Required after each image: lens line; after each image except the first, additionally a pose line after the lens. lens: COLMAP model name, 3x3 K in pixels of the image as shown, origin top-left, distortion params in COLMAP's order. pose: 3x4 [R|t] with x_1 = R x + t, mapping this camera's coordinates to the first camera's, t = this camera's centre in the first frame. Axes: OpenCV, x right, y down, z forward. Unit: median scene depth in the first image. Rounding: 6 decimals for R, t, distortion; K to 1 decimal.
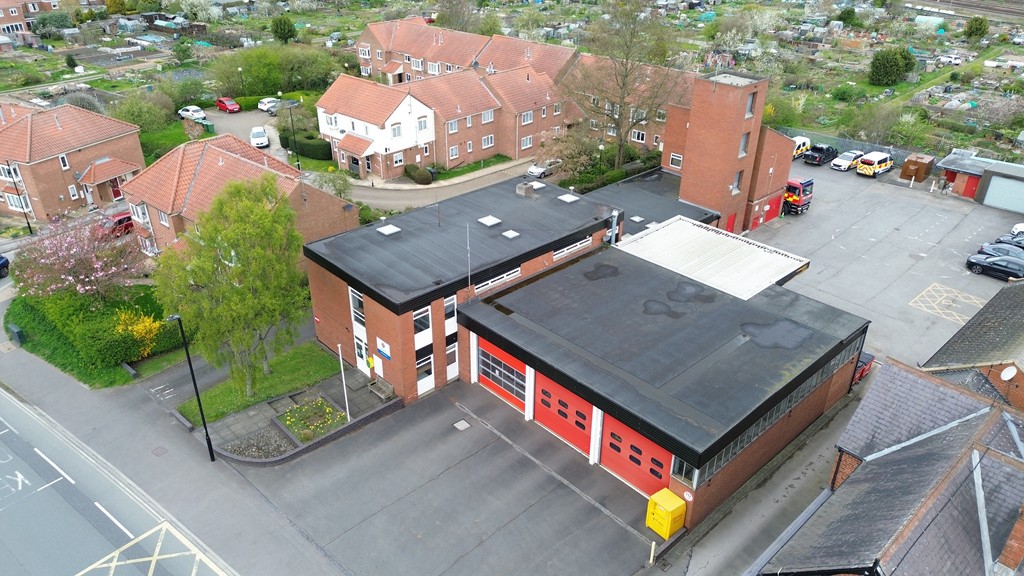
lens RADIAL K [[724.0, 0, 511.7], [0, 724.0, 284.6], [0, 0, 1]] dist [0.076149, -0.070093]
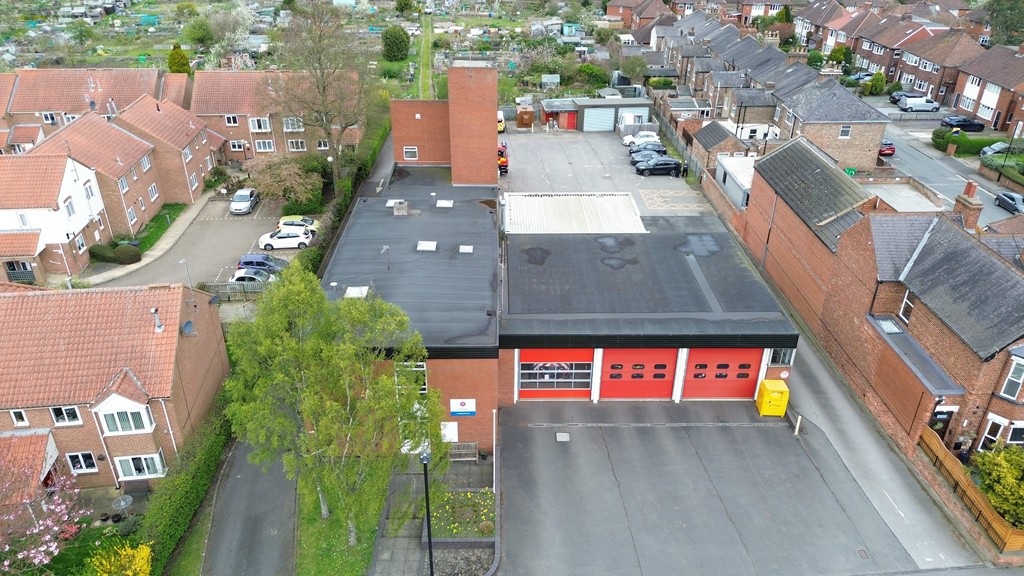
lens RADIAL K [[724.0, 0, 511.7], [0, 724.0, 284.6], [0, 0, 1]] dist [0.076149, -0.070093]
pose [[0.671025, -0.359175, 0.648629, -0.492228], [0.353112, 0.924058, 0.146388, -0.119534], [-0.651949, 0.130808, 0.746894, 0.206997]]
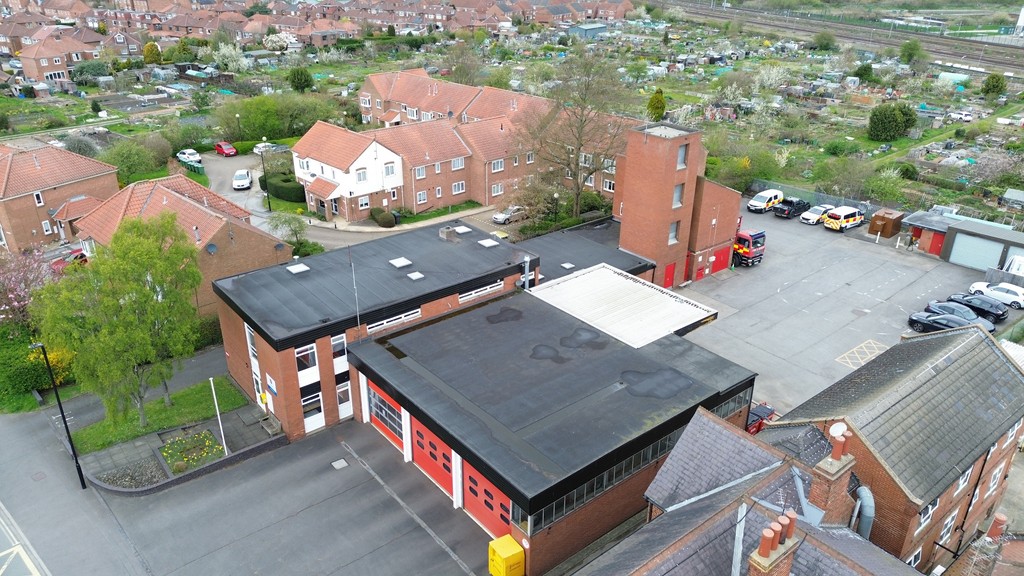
lens RADIAL K [[724.0, 0, 511.7], [0, 724.0, 284.6], [0, 0, 1]] dist [0.076149, -0.070093]
pose [[0.997597, 0.028004, -0.063380, 0.163532], [-0.032051, 0.997450, -0.063773, 0.002436], [0.061432, 0.065651, 0.995950, -0.004300]]
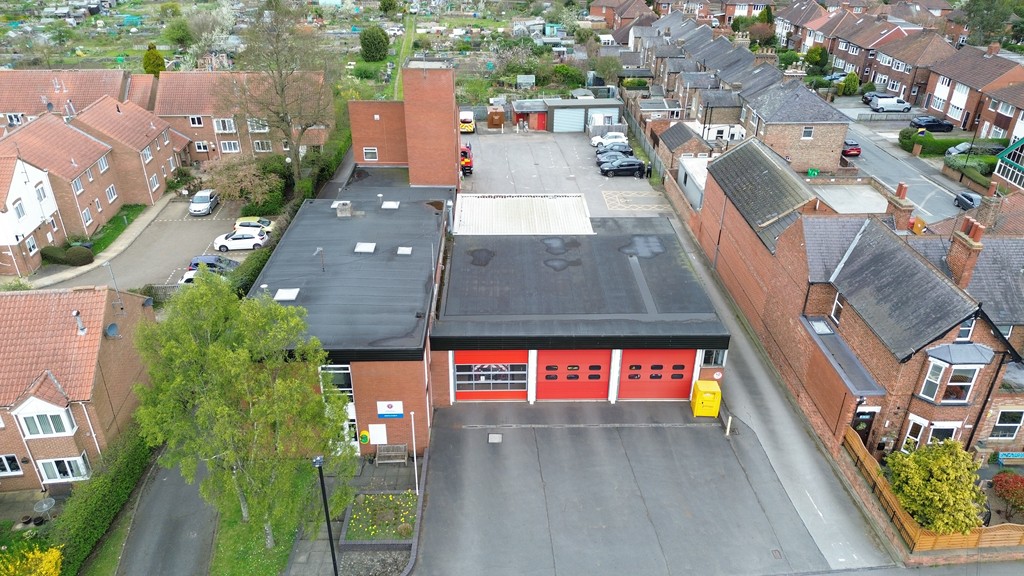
lens RADIAL K [[724.0, 0, 511.7], [0, 724.0, 284.6], [0, 0, 1]] dist [0.076149, -0.070093]
pose [[0.669526, -0.360513, 0.649435, -0.448338], [0.354202, 0.923468, 0.147474, -0.098553], [-0.652898, 0.131294, 0.745980, 0.162711]]
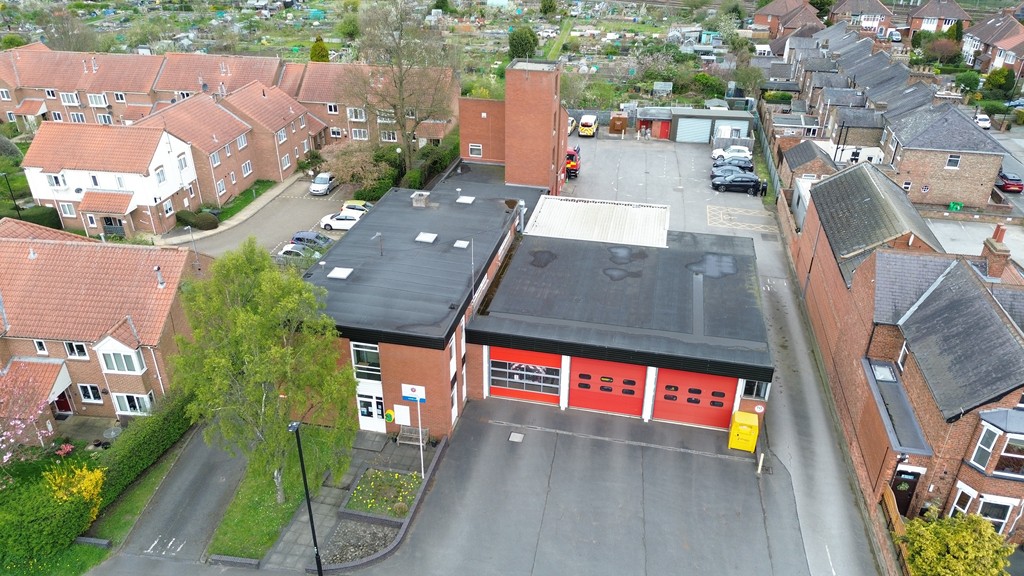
lens RADIAL K [[724.0, 0, 511.7], [0, 724.0, 284.6], [0, 0, 1]] dist [0.076149, -0.070093]
pose [[0.824912, -0.272856, 0.495046, -0.368854], [0.270184, 0.959588, 0.078683, -0.062662], [-0.496509, 0.068846, 0.865297, 0.094832]]
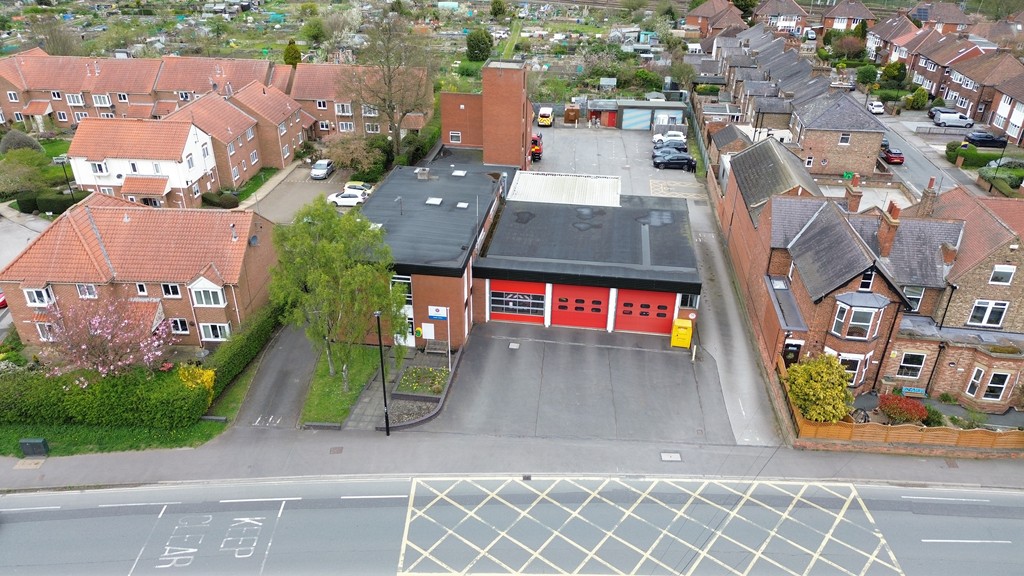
lens RADIAL K [[724.0, 0, 511.7], [0, 724.0, 284.6], [0, 0, 1]] dist [0.076149, -0.070093]
pose [[0.778488, -0.300323, 0.551147, -0.552486], [0.295698, 0.950032, 0.100008, -0.032118], [-0.553642, 0.085118, 0.828393, -0.067113]]
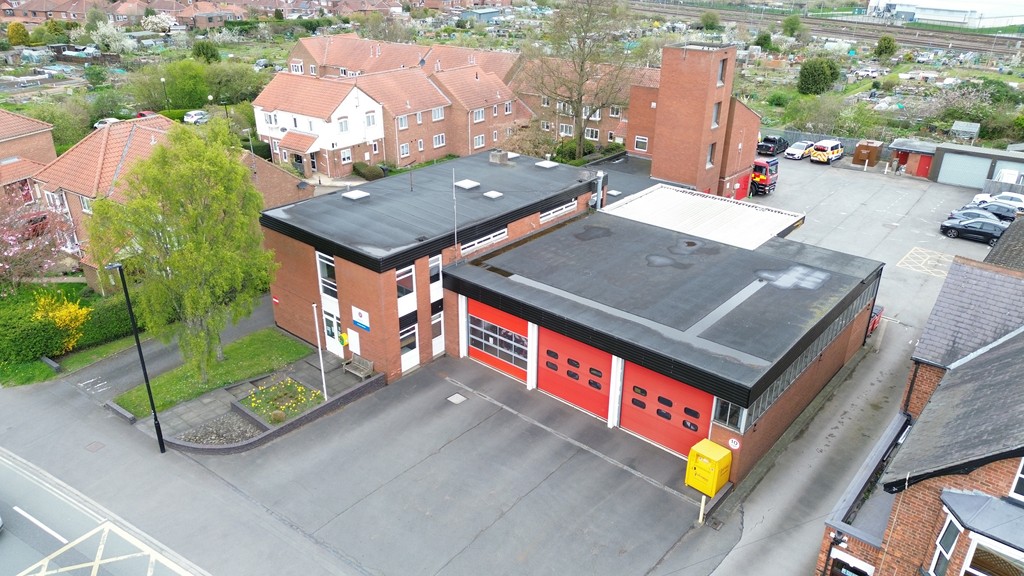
lens RADIAL K [[720.5, 0, 512.0], [0, 720.5, 288.0], [0, 0, 1]] dist [0.080600, -0.075114]
pose [[0.994017, -0.046240, 0.098957, -0.059781], [0.052205, 0.996918, -0.058560, 0.083434], [-0.095945, 0.063376, 0.993367, 0.087073]]
